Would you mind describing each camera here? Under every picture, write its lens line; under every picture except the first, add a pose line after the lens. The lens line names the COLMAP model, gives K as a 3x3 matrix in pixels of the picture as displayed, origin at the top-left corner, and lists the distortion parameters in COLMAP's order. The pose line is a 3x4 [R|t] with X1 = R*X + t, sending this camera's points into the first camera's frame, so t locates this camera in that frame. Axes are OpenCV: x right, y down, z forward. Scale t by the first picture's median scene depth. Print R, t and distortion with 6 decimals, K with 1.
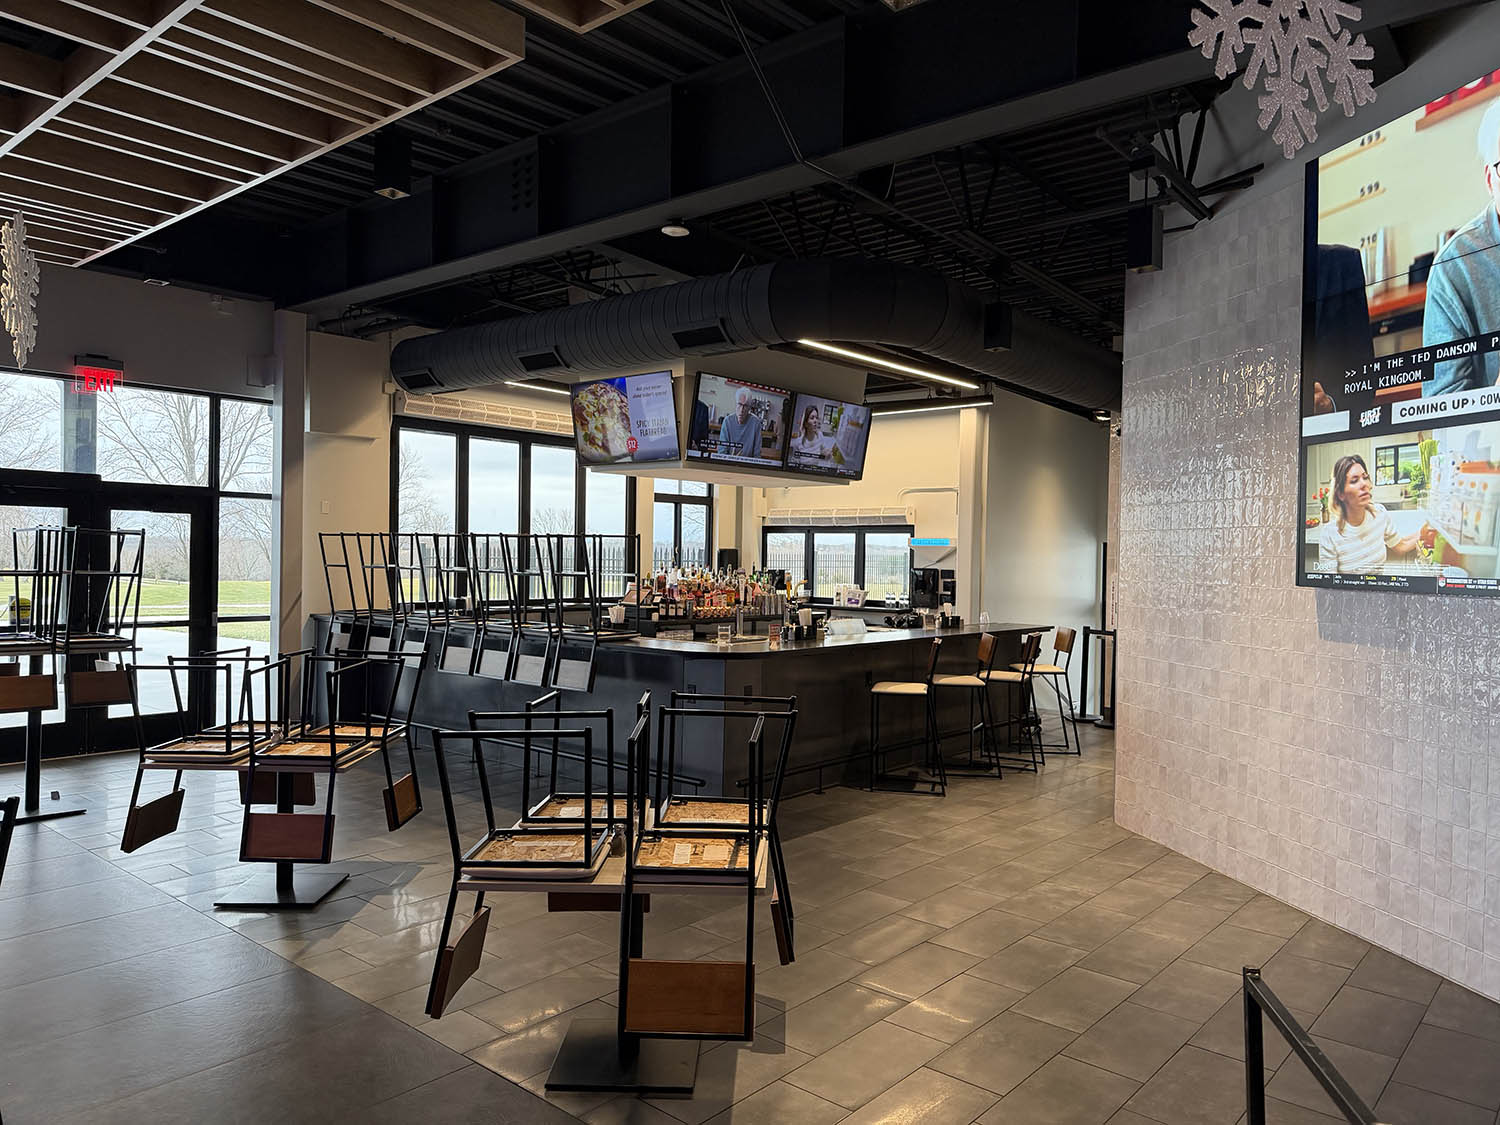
lens RADIAL K [[1066.5, 0, 750.0], [0, 1066.5, 562.5], [0, 0, 1]] dist [-0.001438, -0.004234]
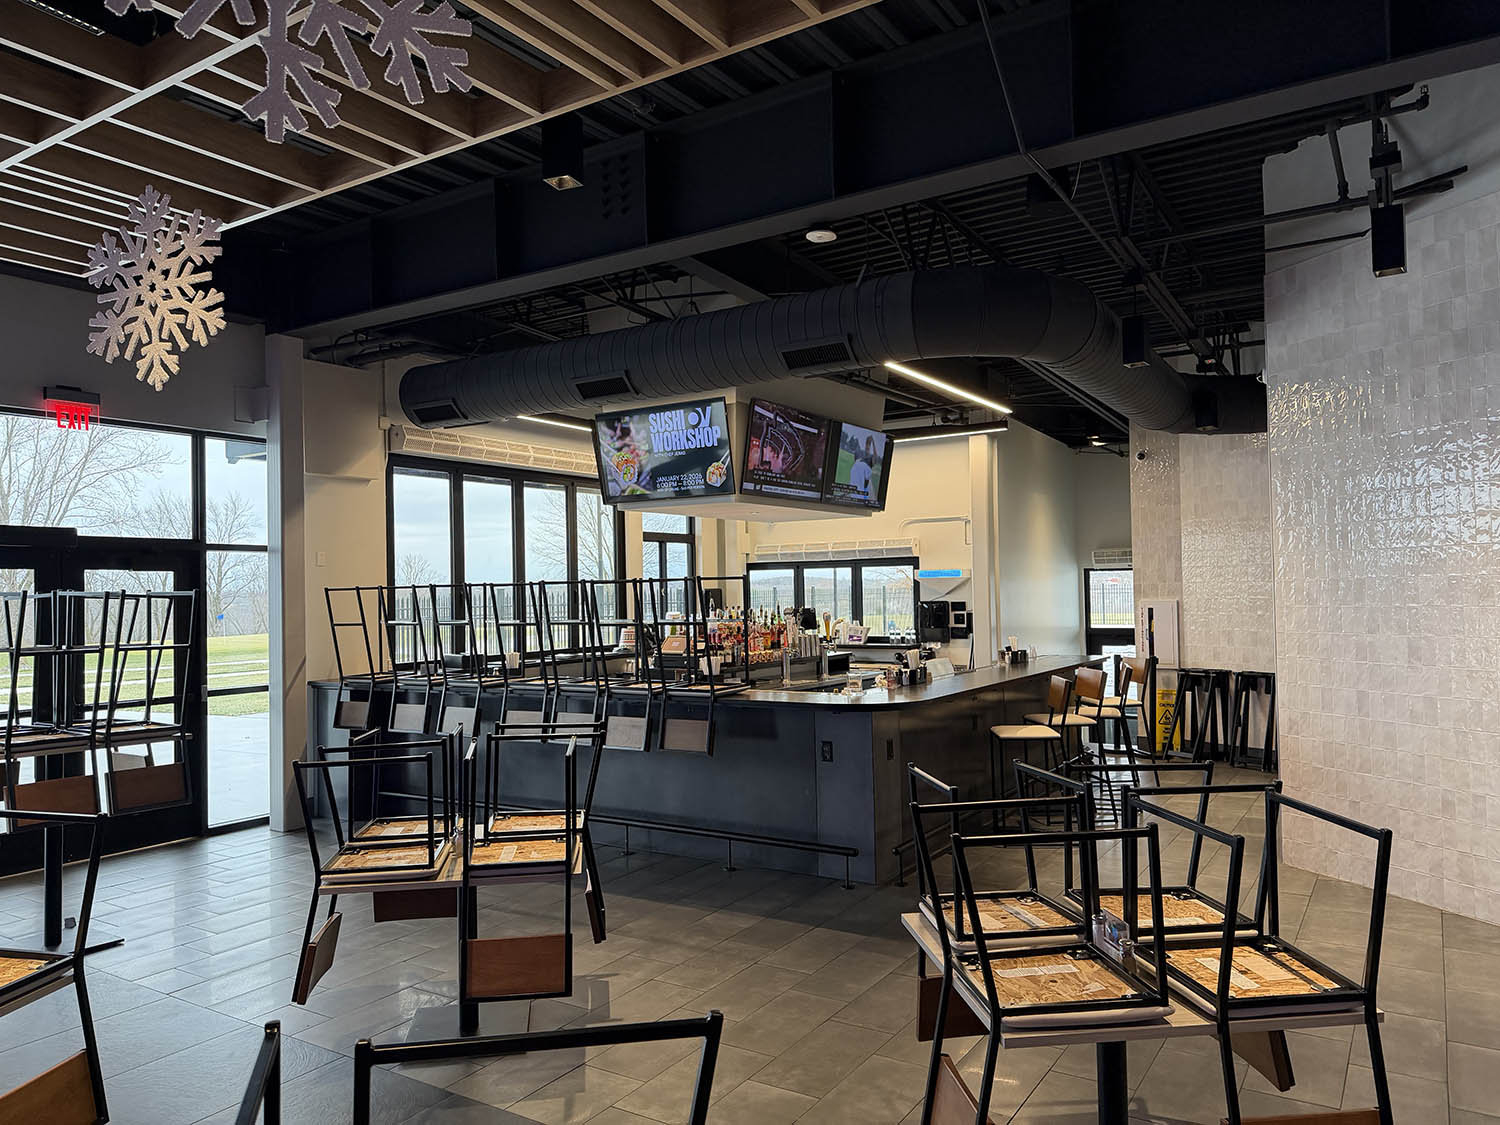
lens RADIAL K [[1066.5, 0, 750.0], [0, 1066.5, 562.5], [0, 0, 1]] dist [-0.001438, -0.004234]
pose [[0.990340, -0.034698, 0.134246, -0.176381], [0.039297, 0.998723, -0.031764, -0.007080], [-0.132972, 0.036732, 0.990439, 0.086967]]
